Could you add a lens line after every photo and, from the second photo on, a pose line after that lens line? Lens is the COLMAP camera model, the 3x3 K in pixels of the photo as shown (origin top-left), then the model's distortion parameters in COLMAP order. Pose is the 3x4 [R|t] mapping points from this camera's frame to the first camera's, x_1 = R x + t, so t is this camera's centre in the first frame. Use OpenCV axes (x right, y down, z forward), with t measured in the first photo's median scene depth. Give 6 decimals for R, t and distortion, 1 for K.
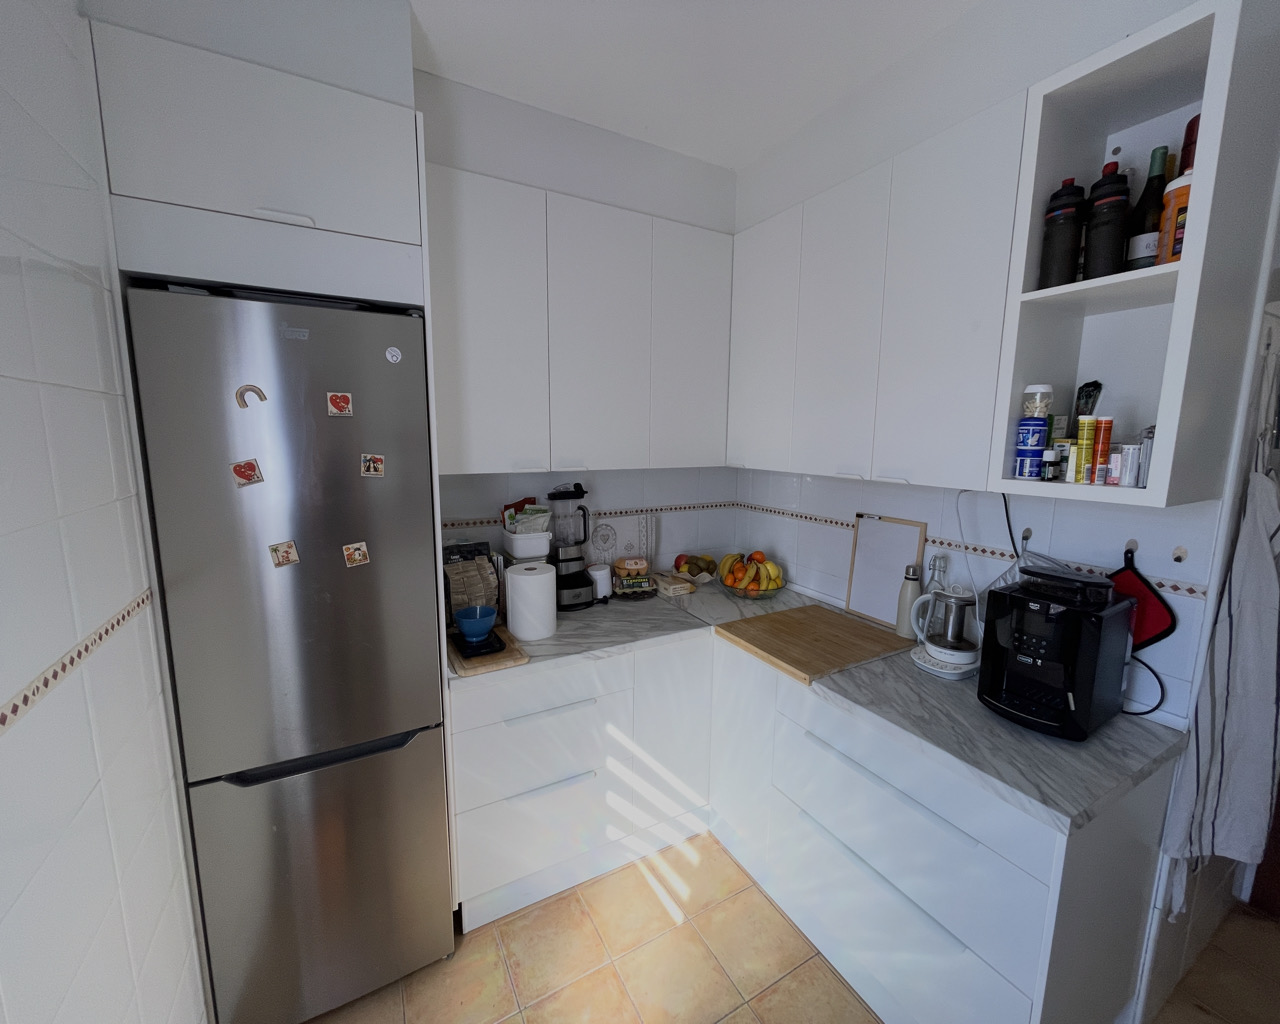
lens RADIAL K [[517.0, 0, 639.8], [0, 517.0, 506.3], [0, 0, 1]] dist [-0.003970, 0.001292]
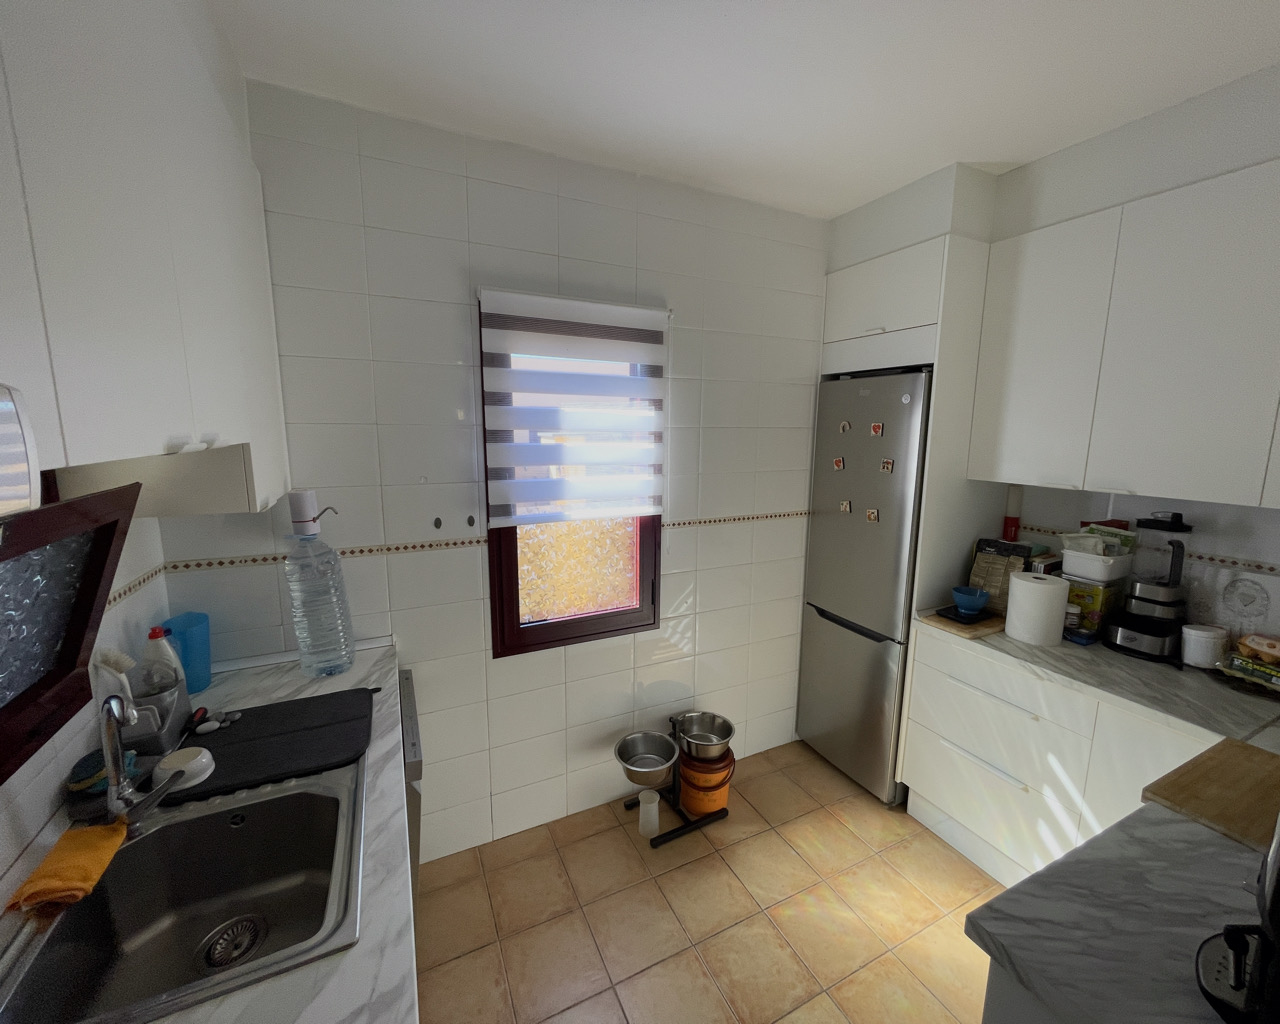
lens RADIAL K [[517.0, 0, 641.6], [0, 517.0, 512.8], [0, 0, 1]] dist [-0.003970, 0.001292]
pose [[-0.062914, 0.151480, -0.986456, 1.003616], [-0.152543, 0.975341, 0.159502, -0.062717], [0.986292, 0.160512, -0.038256, 0.247918]]
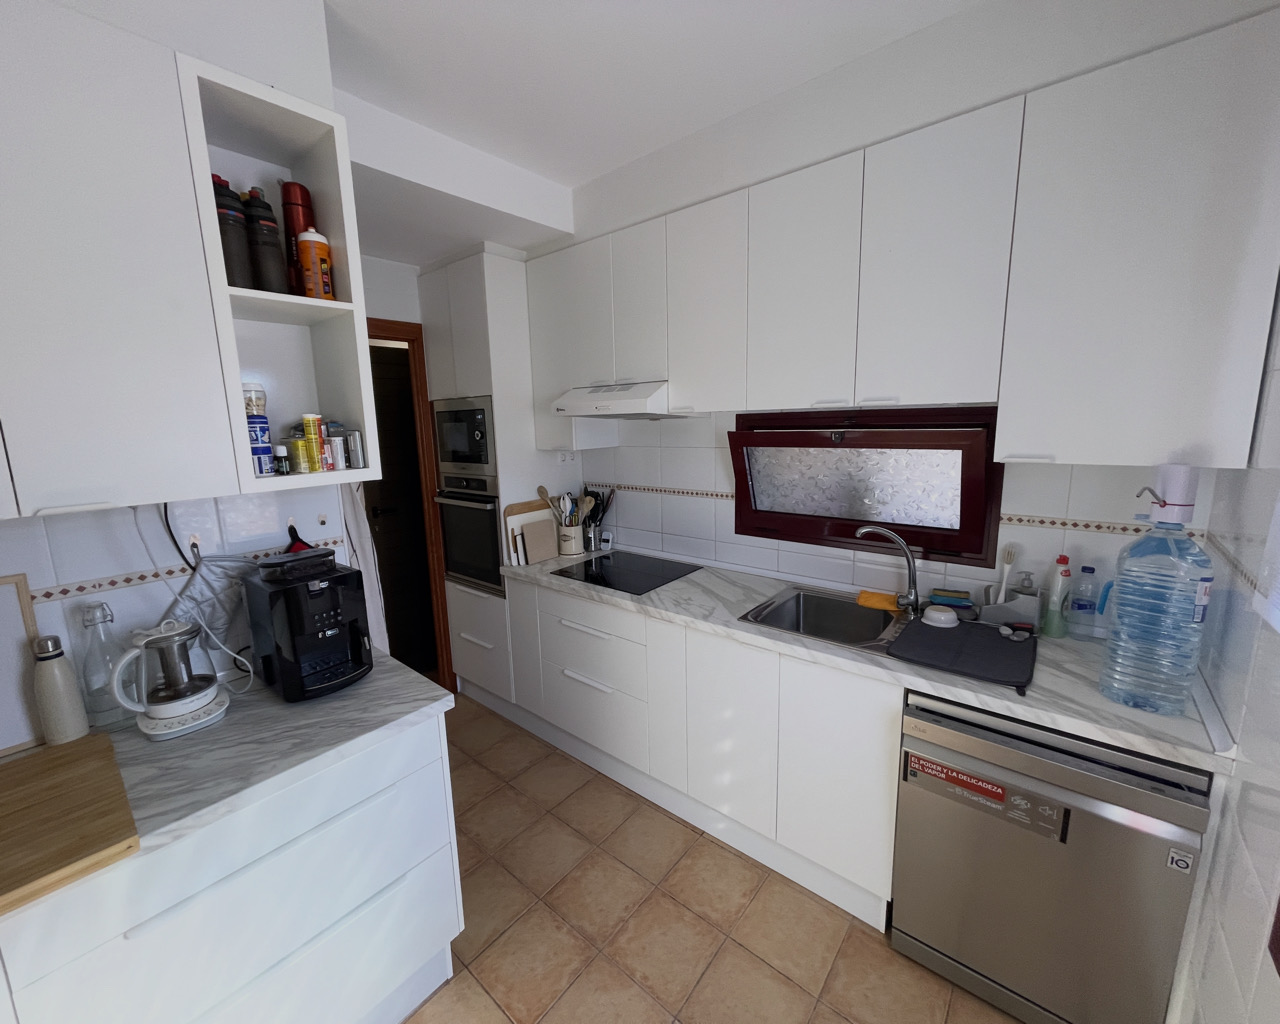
lens RADIAL K [[517.0, 0, 641.3], [0, 517.0, 504.6], [0, 0, 1]] dist [-0.003970, 0.001292]
pose [[-0.360110, -0.153190, 0.920247, -0.370940], [0.152524, 0.963485, 0.220073, -0.087865], [-0.920357, 0.219610, -0.323595, 0.532929]]
